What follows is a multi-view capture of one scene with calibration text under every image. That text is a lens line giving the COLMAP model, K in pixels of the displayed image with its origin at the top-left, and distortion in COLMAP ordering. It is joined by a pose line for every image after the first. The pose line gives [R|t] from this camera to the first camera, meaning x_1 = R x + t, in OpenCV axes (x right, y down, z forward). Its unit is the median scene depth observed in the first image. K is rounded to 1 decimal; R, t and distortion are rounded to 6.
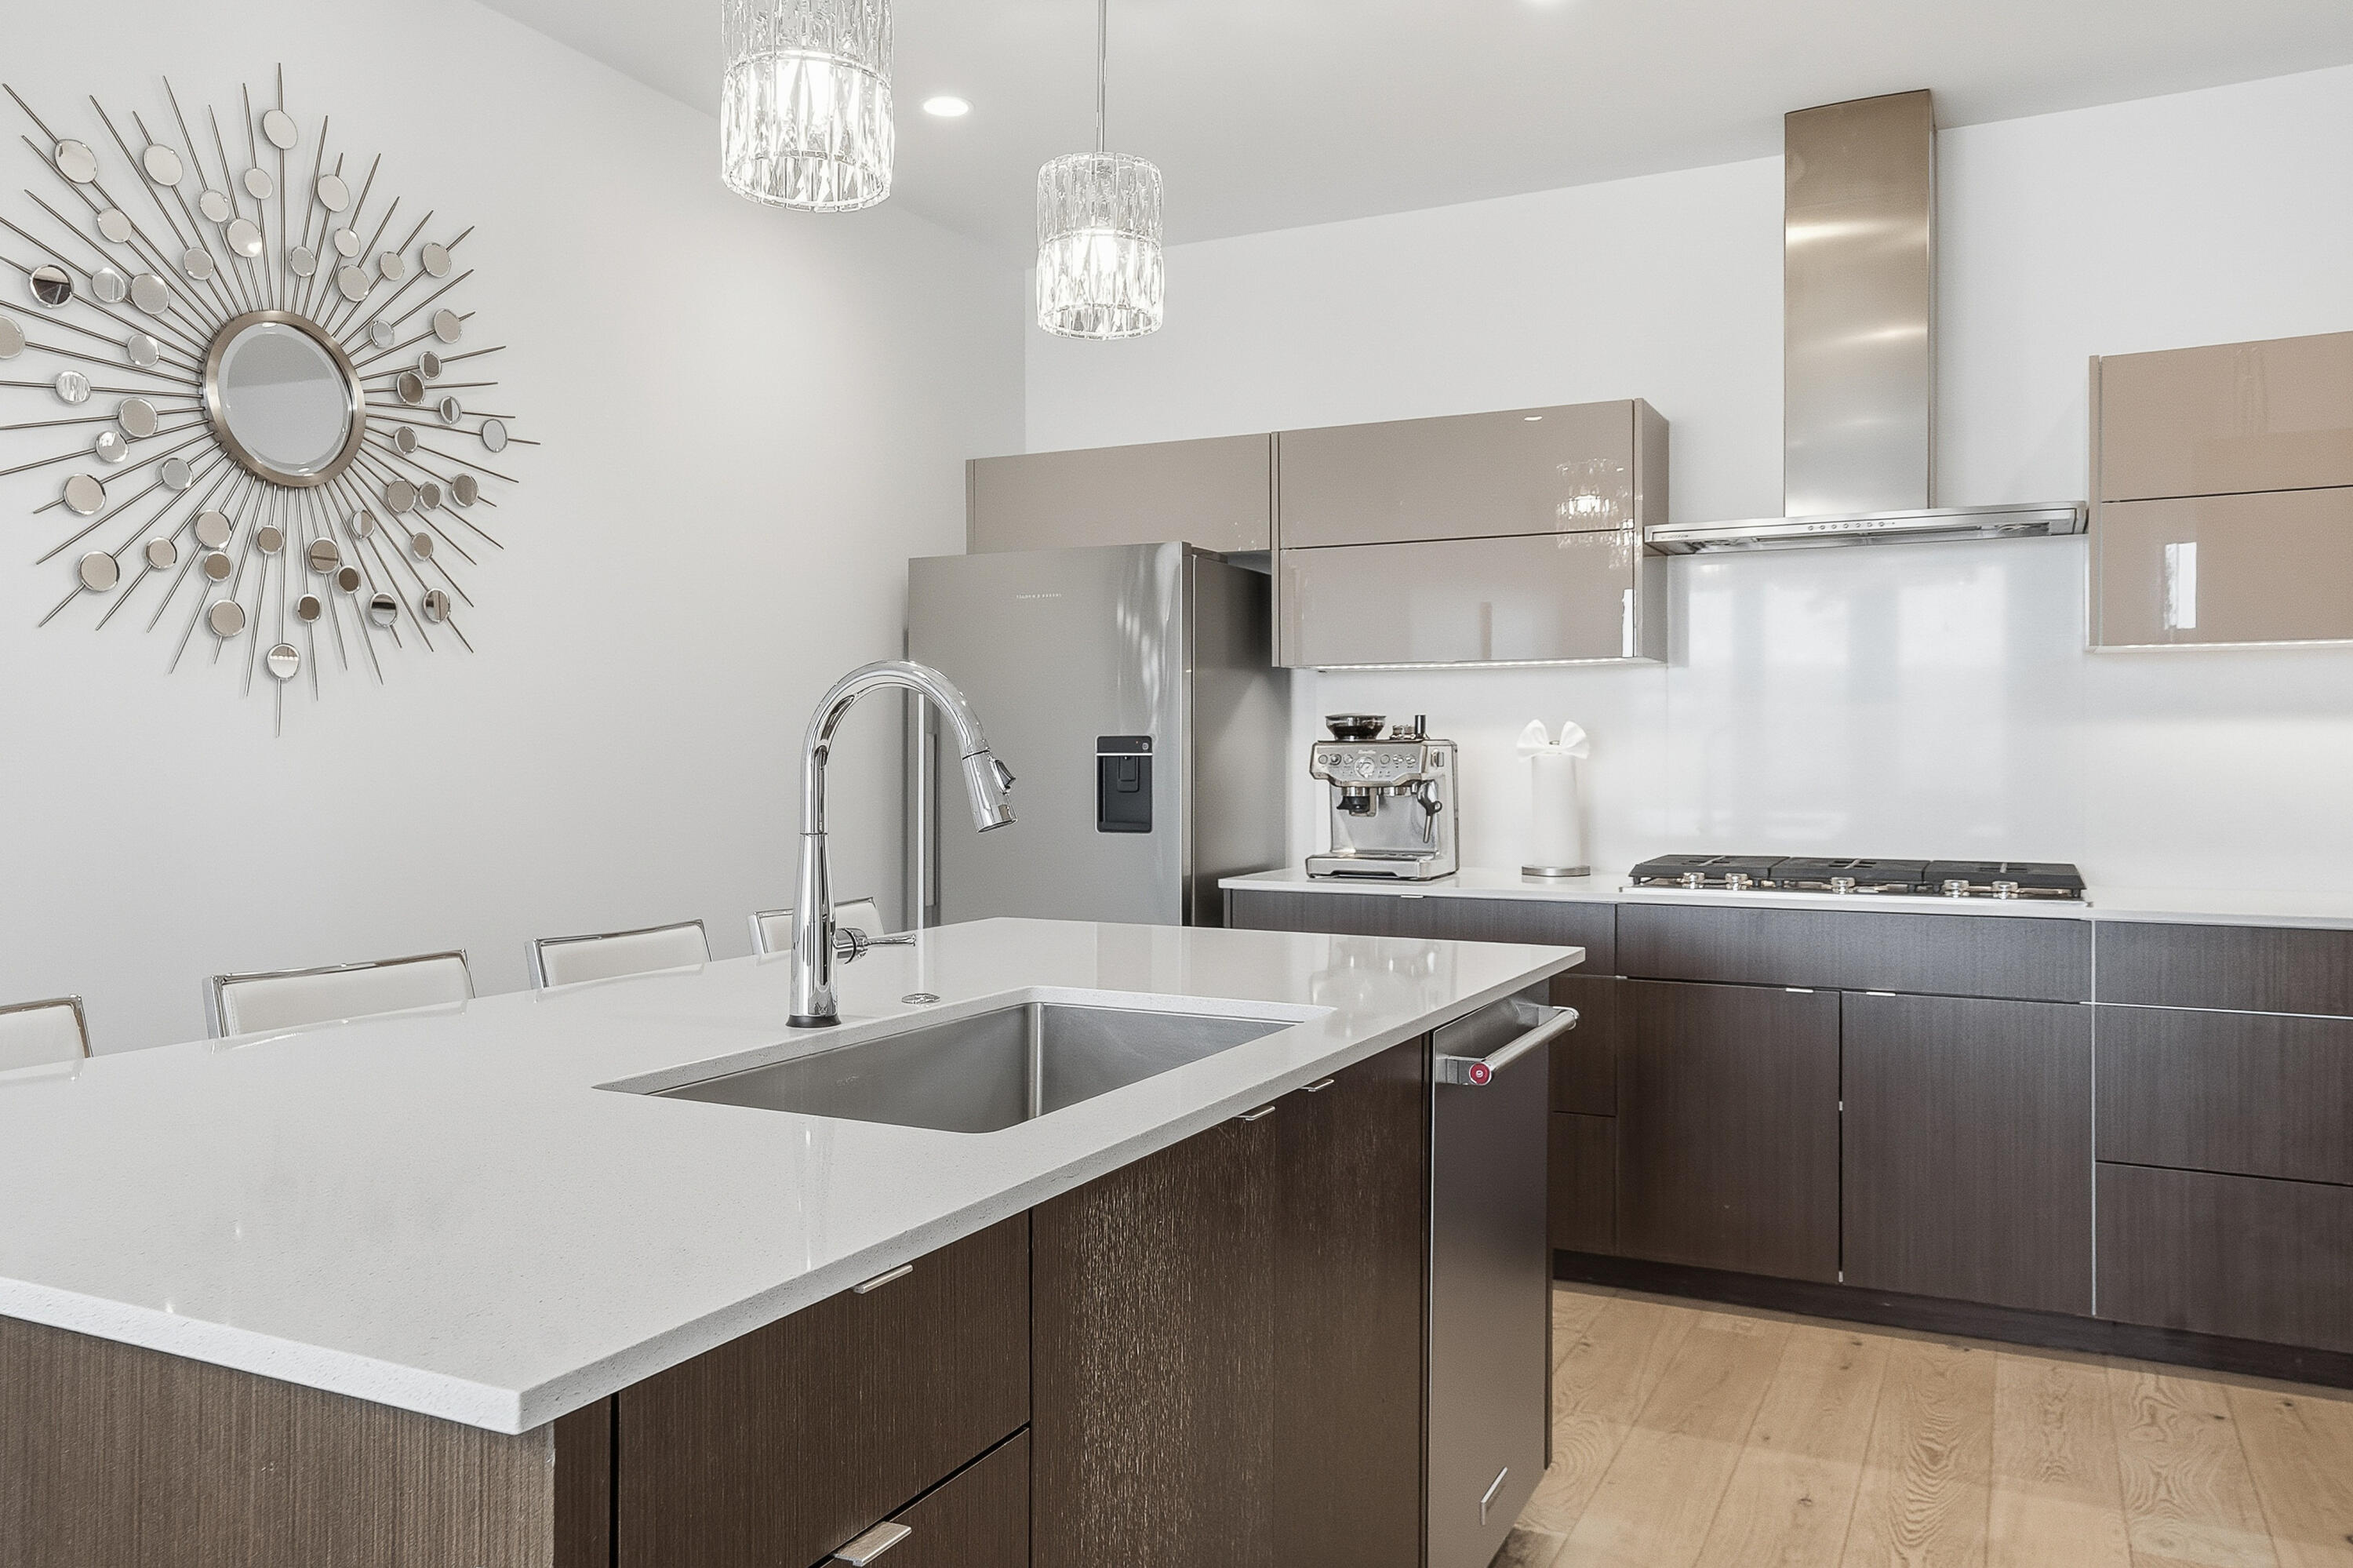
lens RADIAL K [[1692.6, 0, 1197.0], [0, 1692.6, 797.6], [0, 0, 1]] dist [-0.064184, 0.001416]
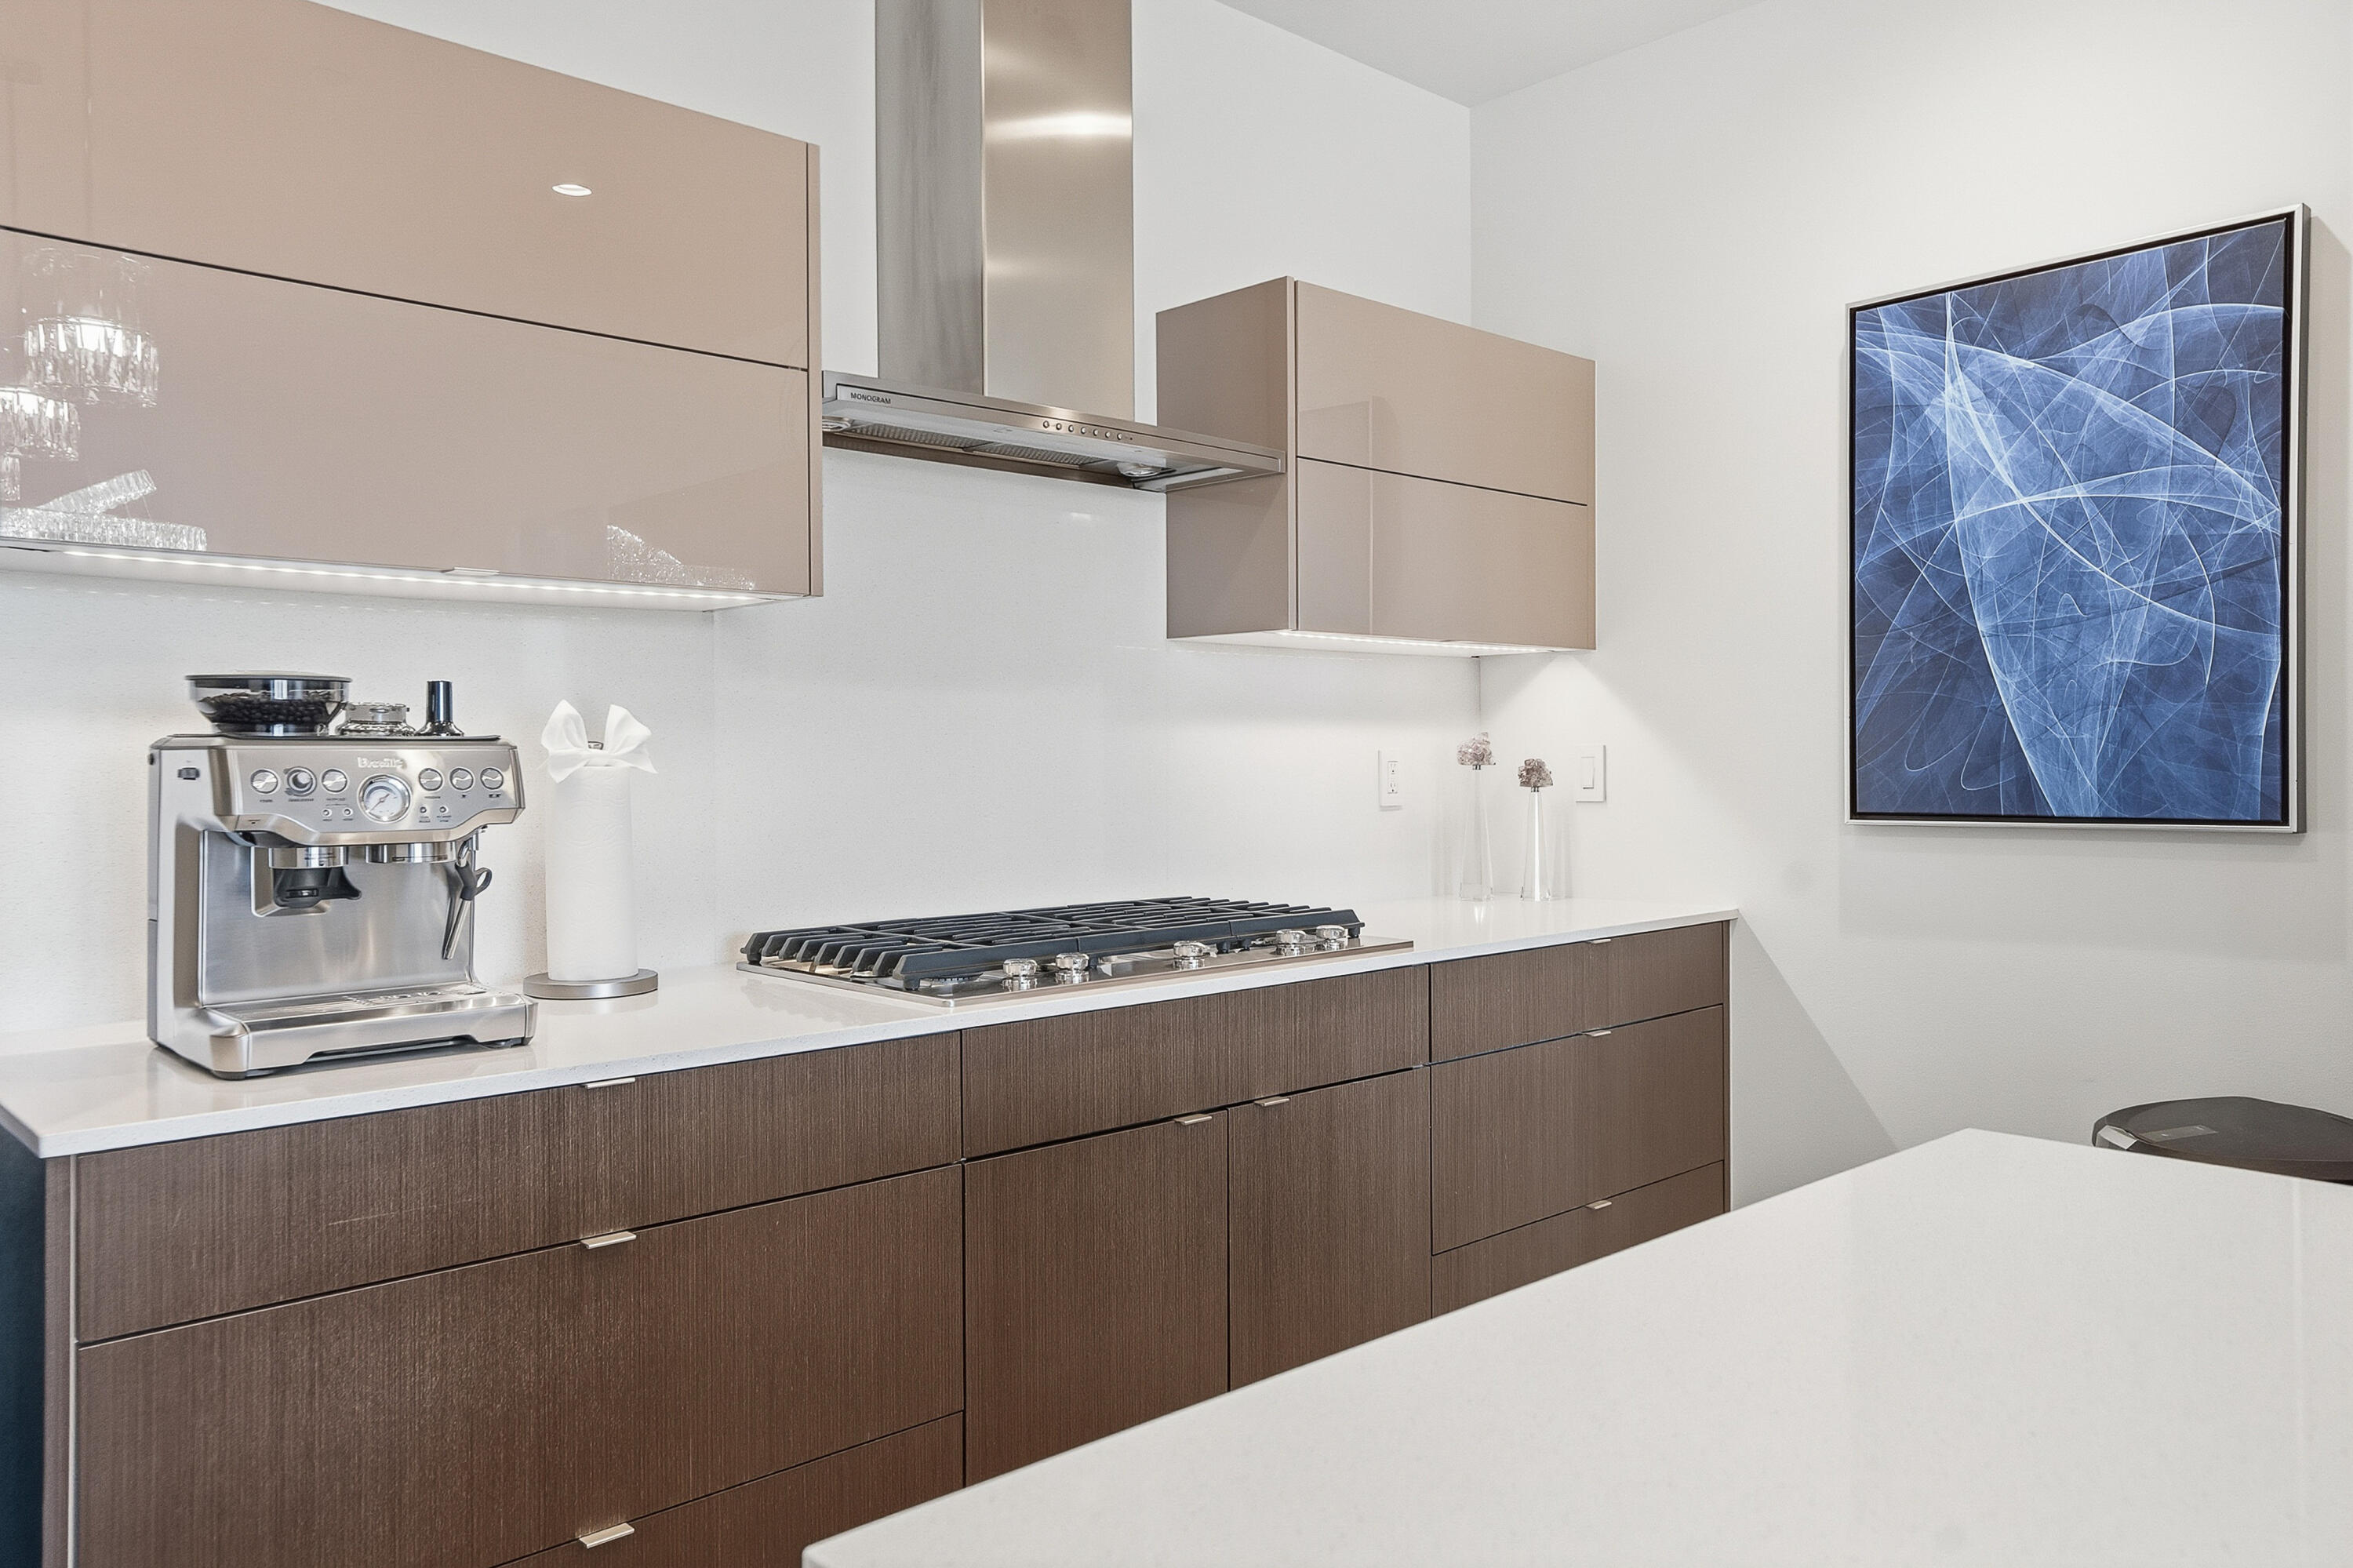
lens RADIAL K [[1692.6, 0, 1169.9], [0, 1692.6, 780.3], [0, 0, 1]] dist [-0.064184, 0.001416]
pose [[0.383288, -0.011714, 0.923555, -0.225836], [0.030853, 0.999524, -0.000126, -0.017360], [-0.923113, 0.028542, 0.383467, 0.697716]]
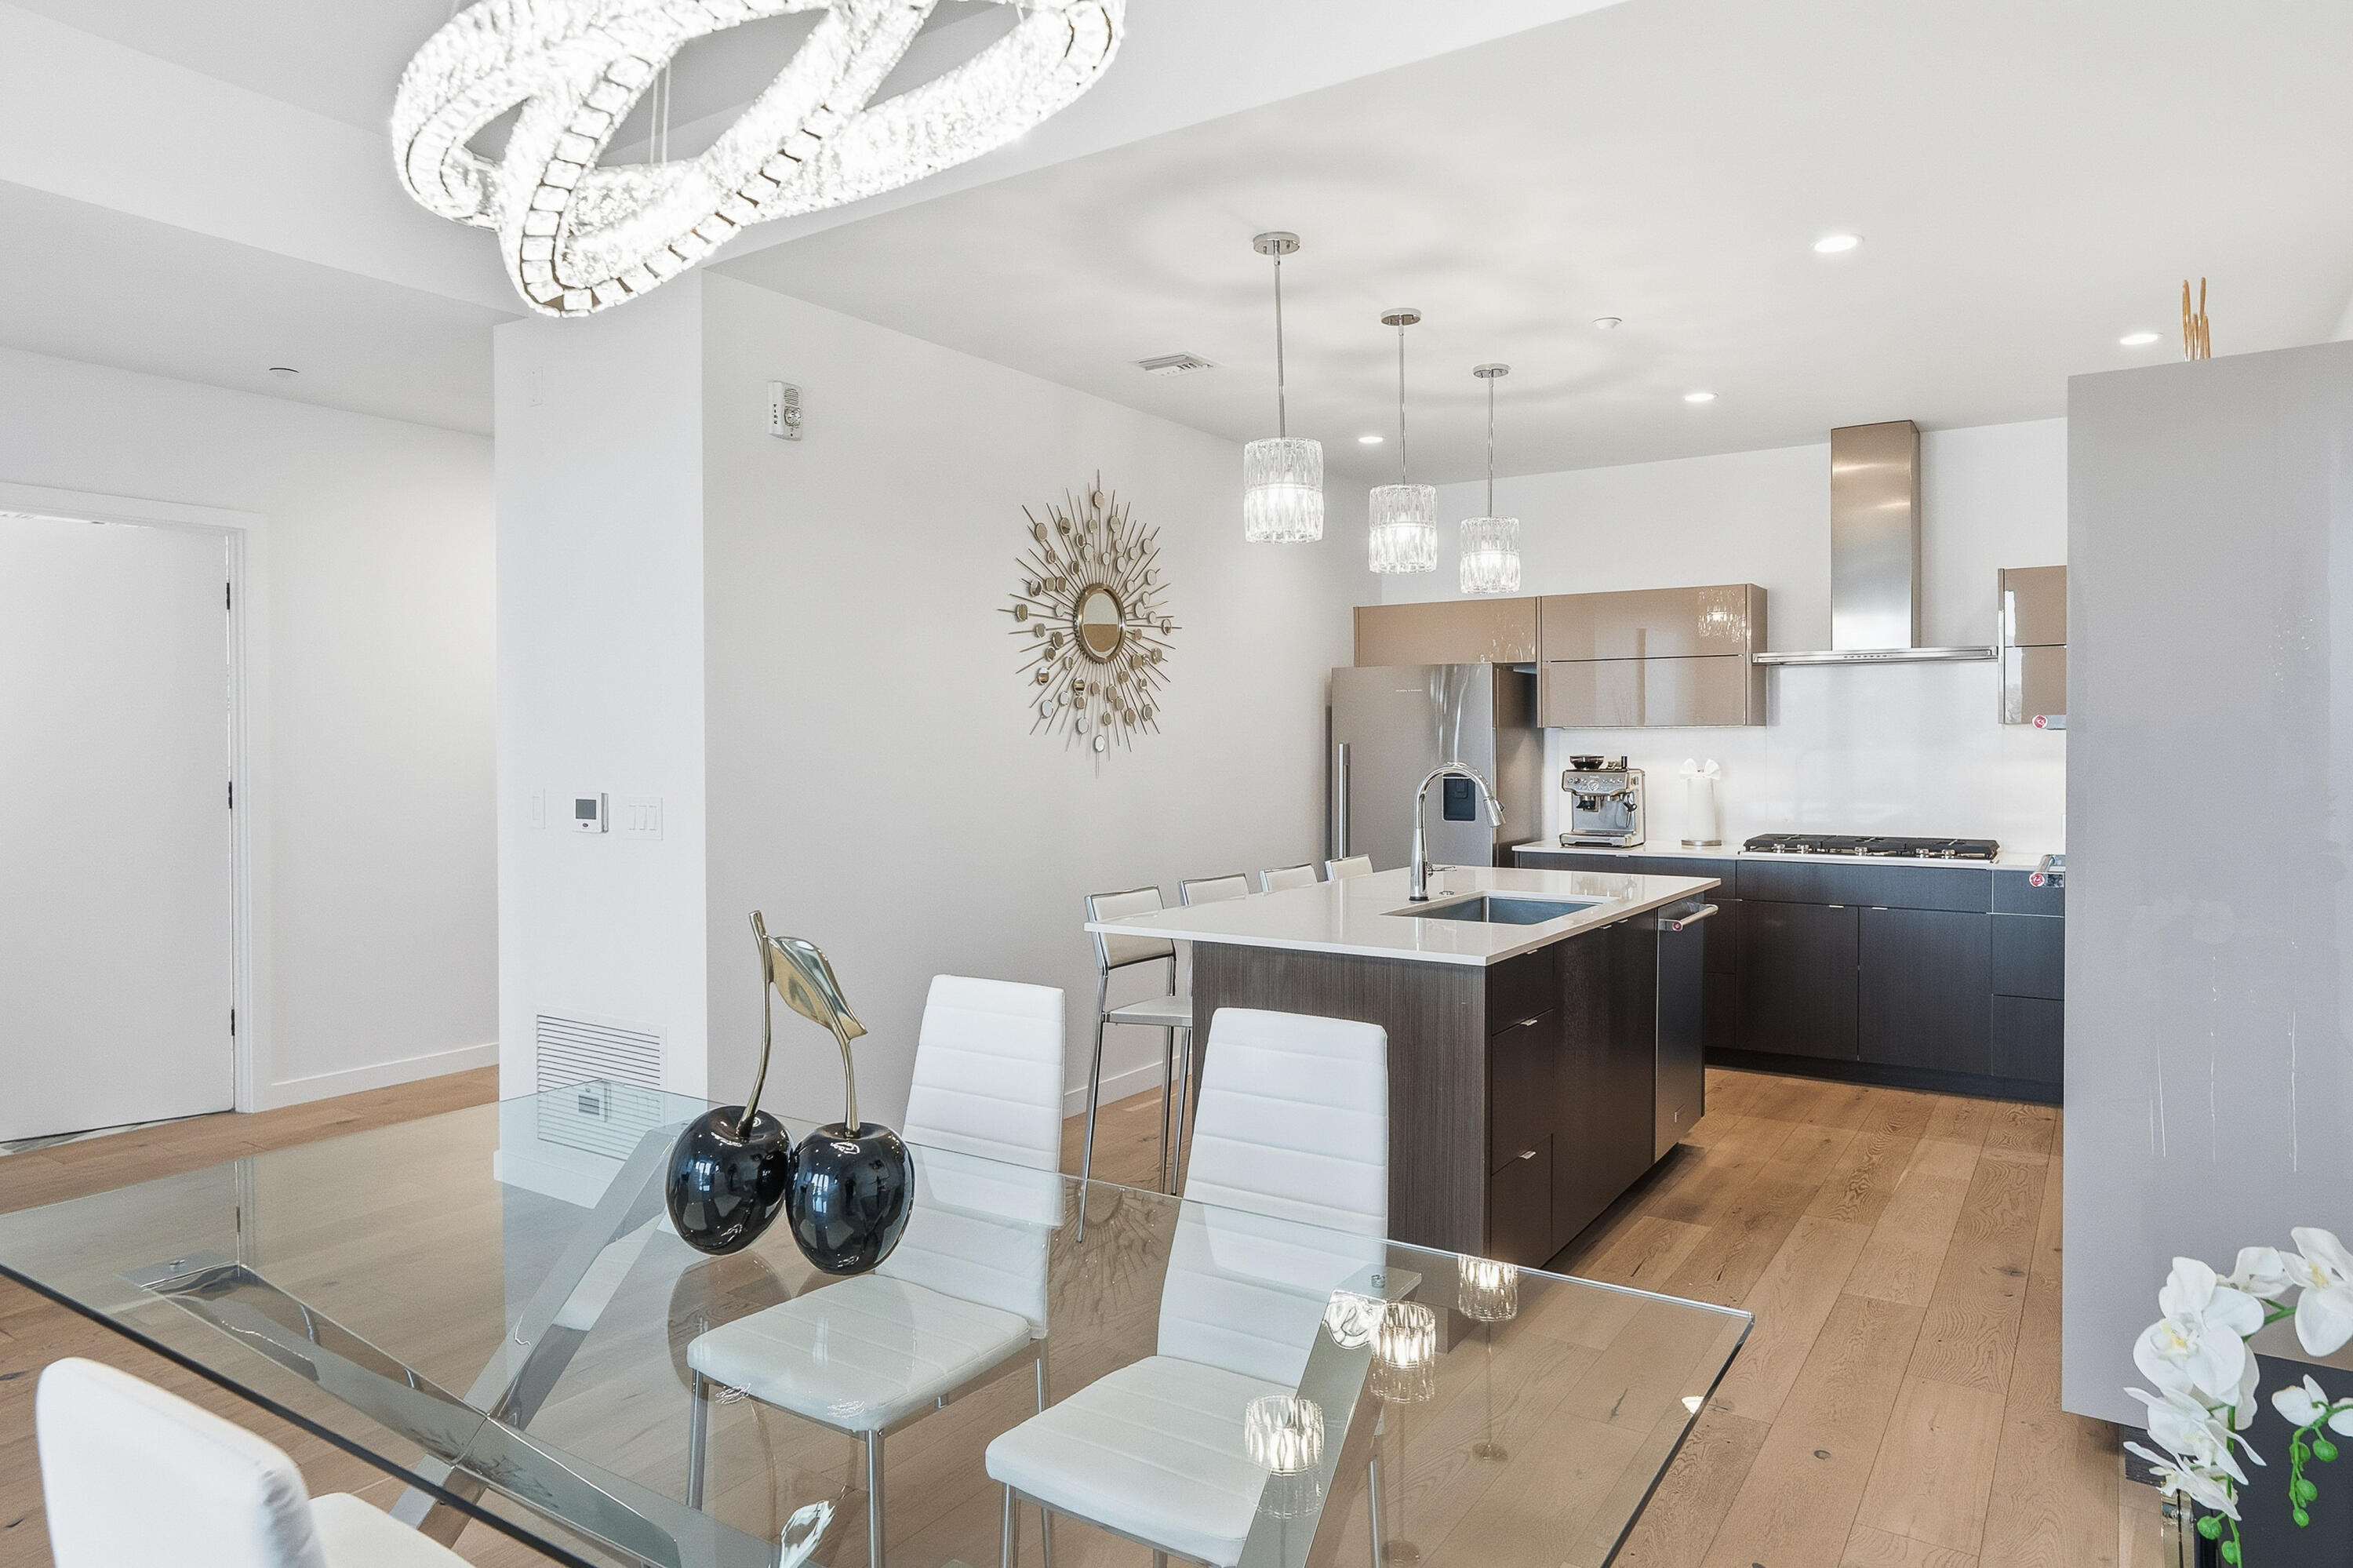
lens RADIAL K [[1452.4, 0, 1145.4], [0, 1452.4, 790.1], [0, 0, 1]] dist [-0.067385, -0.000797]
pose [[0.988876, 0.000076, -0.148740, -0.157032], [0.001213, 0.999963, 0.008573, -0.028593], [0.148735, -0.008658, 0.988839, -0.649998]]
